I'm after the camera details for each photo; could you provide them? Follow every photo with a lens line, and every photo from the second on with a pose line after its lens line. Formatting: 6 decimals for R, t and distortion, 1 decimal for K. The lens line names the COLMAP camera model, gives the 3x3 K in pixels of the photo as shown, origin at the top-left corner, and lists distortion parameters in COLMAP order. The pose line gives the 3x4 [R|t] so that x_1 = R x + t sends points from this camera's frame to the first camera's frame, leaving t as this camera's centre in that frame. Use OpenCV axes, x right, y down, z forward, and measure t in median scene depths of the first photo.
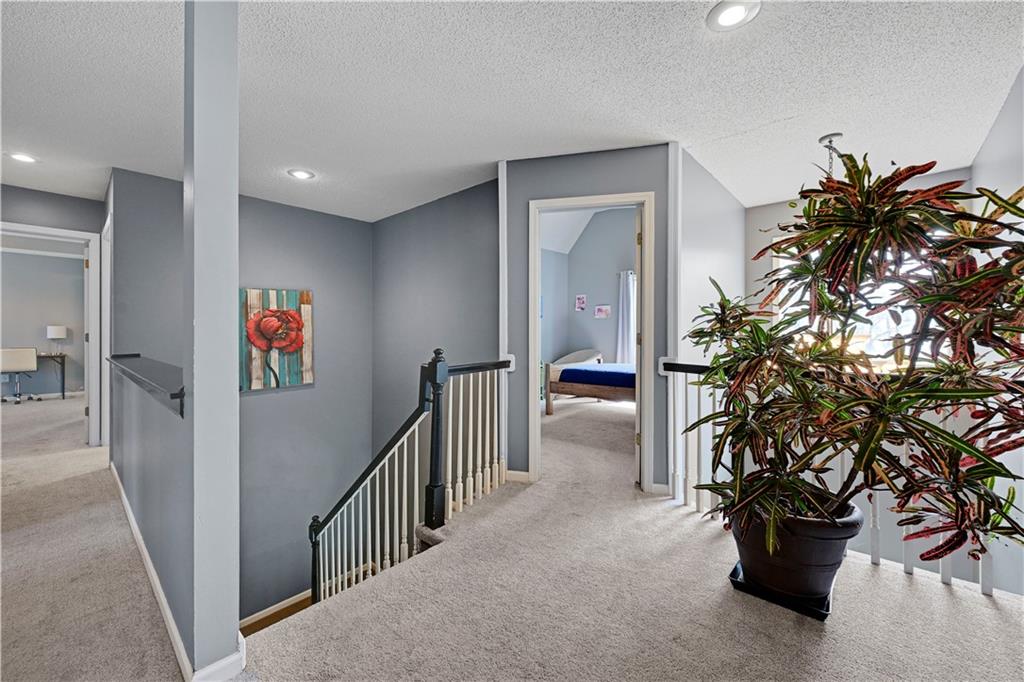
lens RADIAL K [[410.0, 0, 509.5], [0, 410.0, 338.2], [0, 0, 1]] dist [-0.000288, 0.000036]
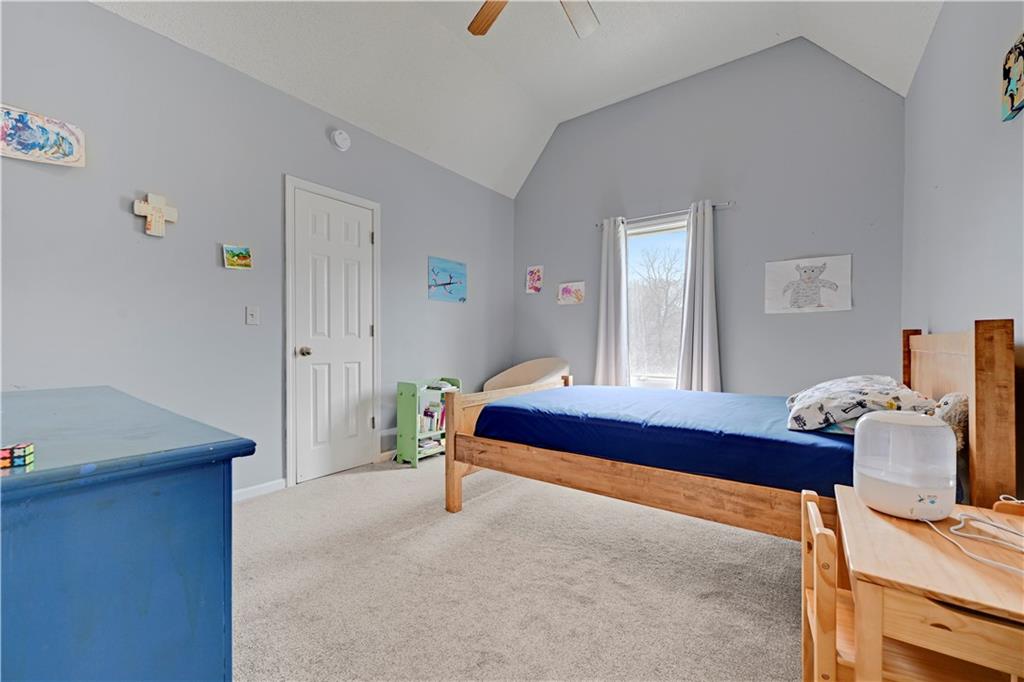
lens RADIAL K [[410.0, 0, 509.5], [0, 410.0, 338.2], [0, 0, 1]] dist [-0.000288, 0.000036]
pose [[0.995847, 0.007224, 0.090760, 0.093796], [-0.005656, 0.999831, -0.017518, 0.010813], [-0.090871, 0.016932, 0.995719, 0.459342]]
